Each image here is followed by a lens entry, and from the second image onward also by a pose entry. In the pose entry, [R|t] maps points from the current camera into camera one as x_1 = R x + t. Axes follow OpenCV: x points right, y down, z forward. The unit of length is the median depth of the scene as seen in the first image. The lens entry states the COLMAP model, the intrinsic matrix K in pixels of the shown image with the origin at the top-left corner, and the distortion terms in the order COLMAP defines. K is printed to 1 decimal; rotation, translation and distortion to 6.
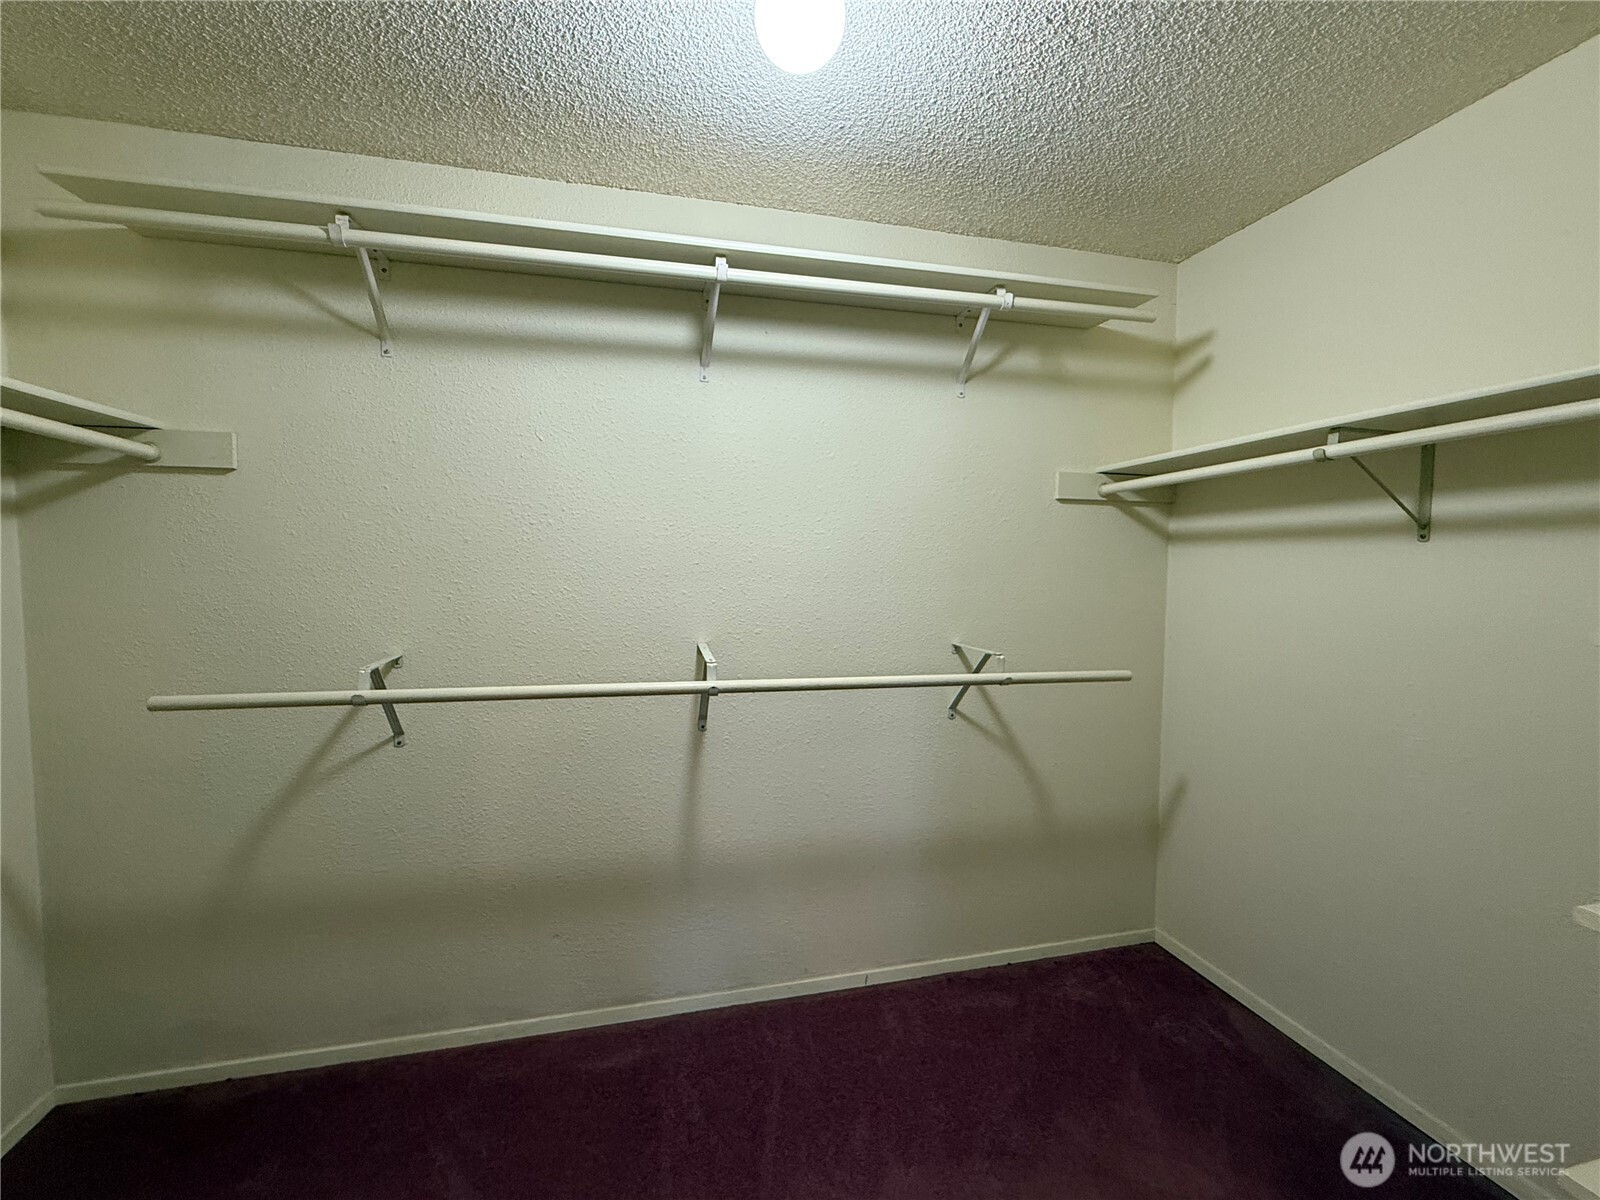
lens RADIAL K [[696.2, 0, 799.0], [0, 696.2, 602.2], [0, 0, 1]] dist [-0.000390, 0.000310]
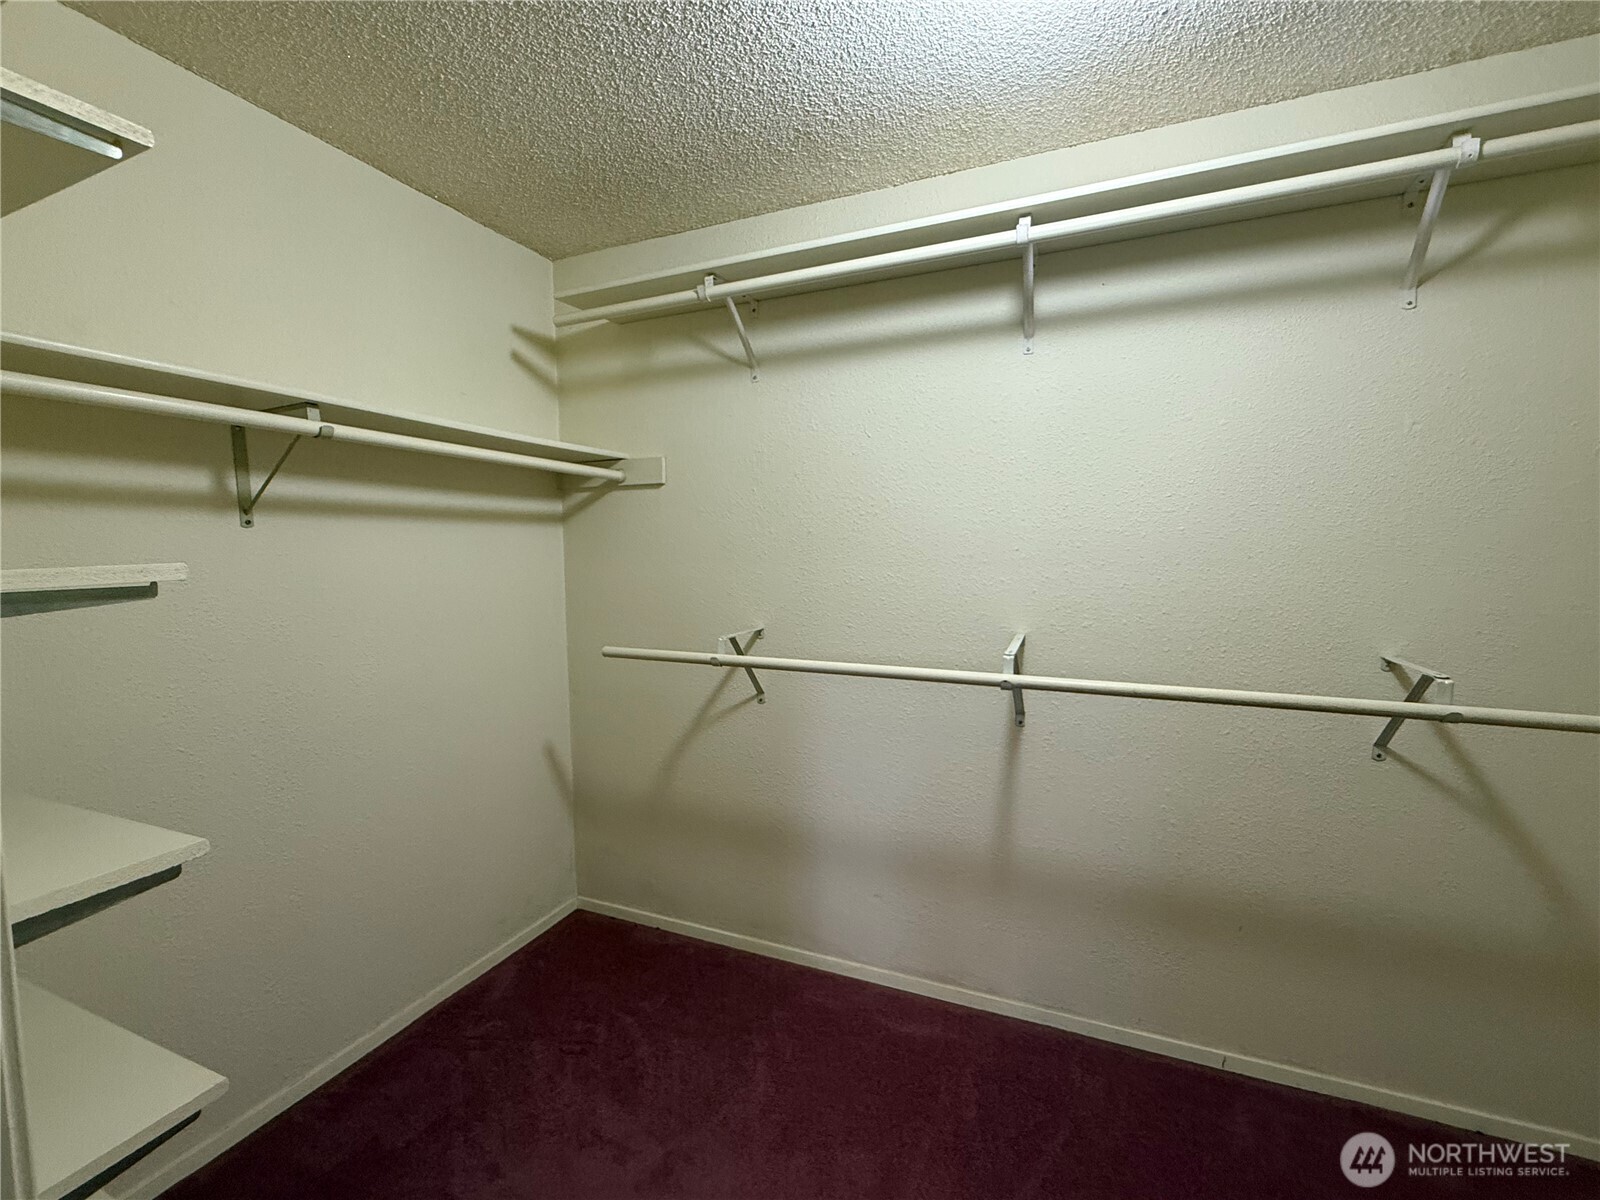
lens RADIAL K [[696.2, 0, 796.4], [0, 696.2, 599.9], [0, 0, 1]] dist [-0.000390, 0.000310]
pose [[0.795683, 0.033832, -0.604767, 0.211103], [-0.019749, 0.999357, 0.029922, -0.010989], [0.605391, -0.011865, 0.795840, 0.075289]]
